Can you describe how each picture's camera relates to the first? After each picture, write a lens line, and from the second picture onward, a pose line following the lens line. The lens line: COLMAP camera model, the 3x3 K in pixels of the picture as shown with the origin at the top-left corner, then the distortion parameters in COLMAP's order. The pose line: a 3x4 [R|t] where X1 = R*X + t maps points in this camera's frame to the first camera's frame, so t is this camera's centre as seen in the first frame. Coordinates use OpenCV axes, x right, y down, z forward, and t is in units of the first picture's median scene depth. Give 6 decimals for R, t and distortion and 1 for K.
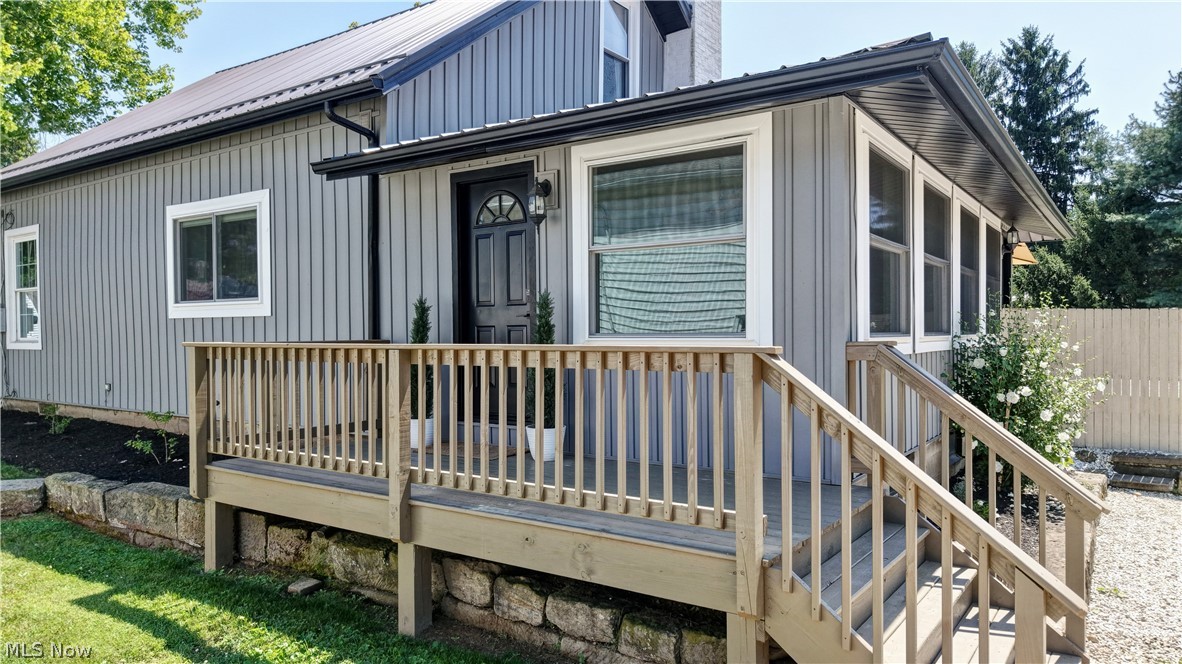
lens RADIAL K [[792.1, 0, 584.5], [0, 792.1, 335.3], [0, 0, 1]] dist [0.010086, -0.008016]
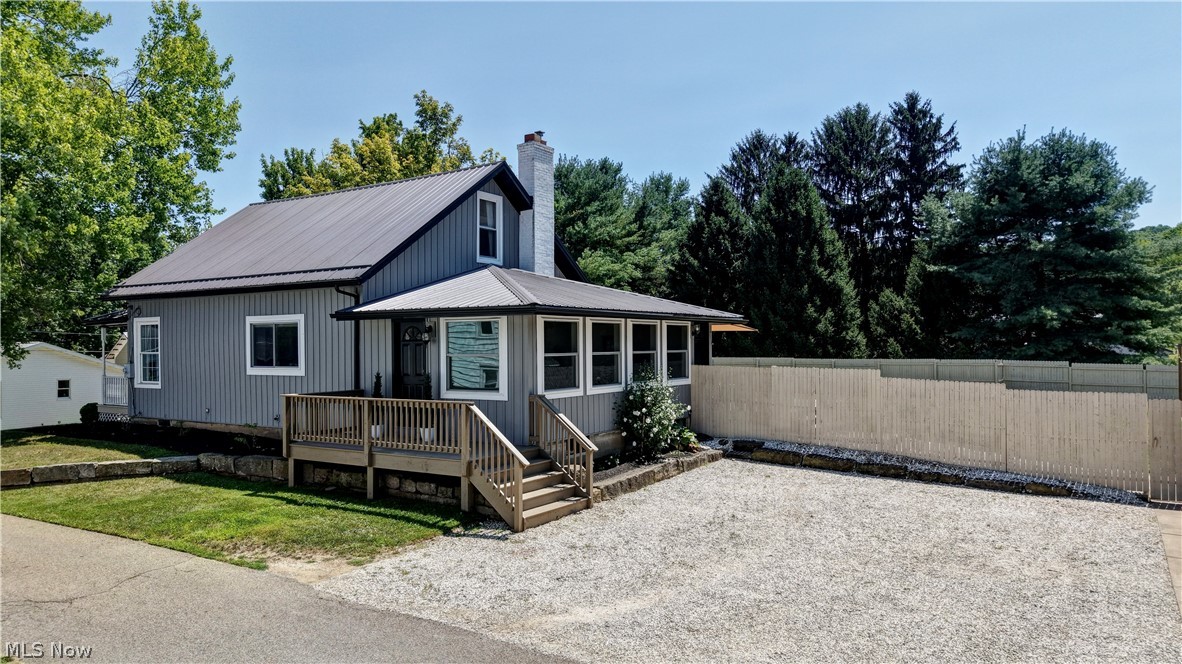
lens RADIAL K [[792.1, 0, 591.9], [0, 792.1, 333.7], [0, 0, 1]] dist [0.010086, -0.008016]
pose [[0.999126, -0.003318, 0.041679, 0.221751], [0.003986, 0.999865, -0.015948, -0.083661], [-0.041621, 0.016100, 0.999004, -0.921775]]
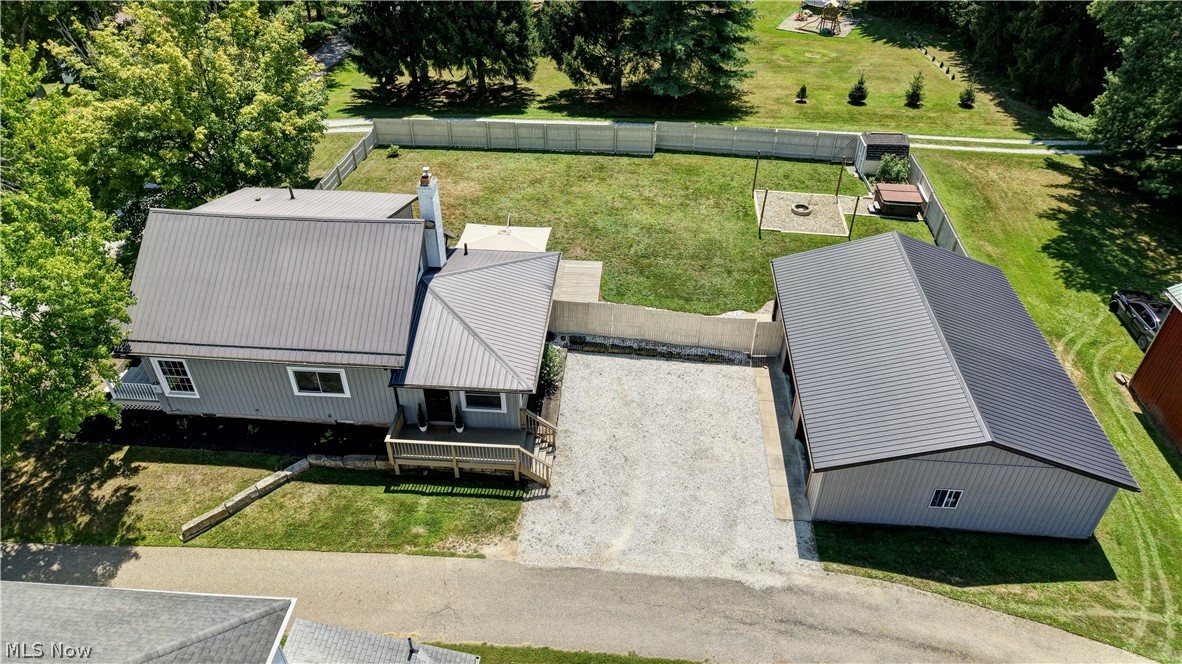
lens RADIAL K [[792.1, 0, 583.0], [0, 792.1, 332.4], [0, 0, 1]] dist [0.010086, -0.008016]
pose [[0.852055, -0.318688, 0.415259, -0.742173], [-0.014162, 0.778983, 0.626885, -2.036368], [-0.523260, -0.540022, 0.659223, -1.374050]]
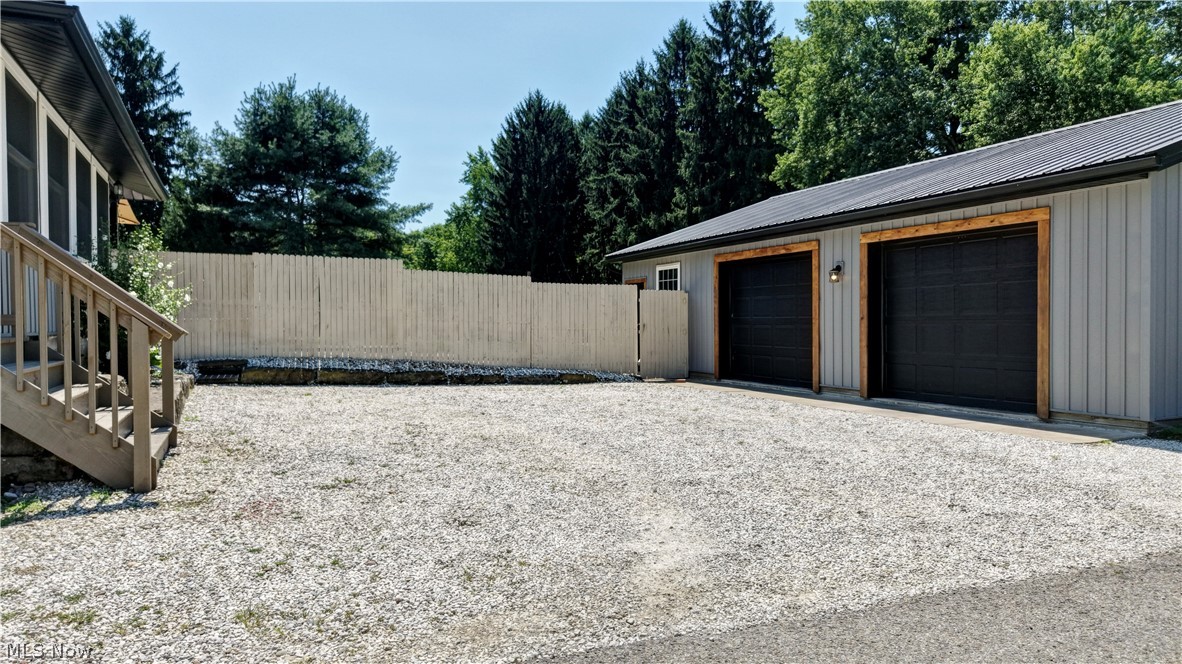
lens RADIAL K [[792.1, 0, 585.5], [0, 792.1, 335.3], [0, 0, 1]] dist [0.010086, -0.008016]
pose [[0.513980, -0.014758, 0.857675, -0.134772], [0.007211, 0.999891, 0.012884, 0.090621], [-0.857772, -0.000438, 0.514030, -0.229035]]
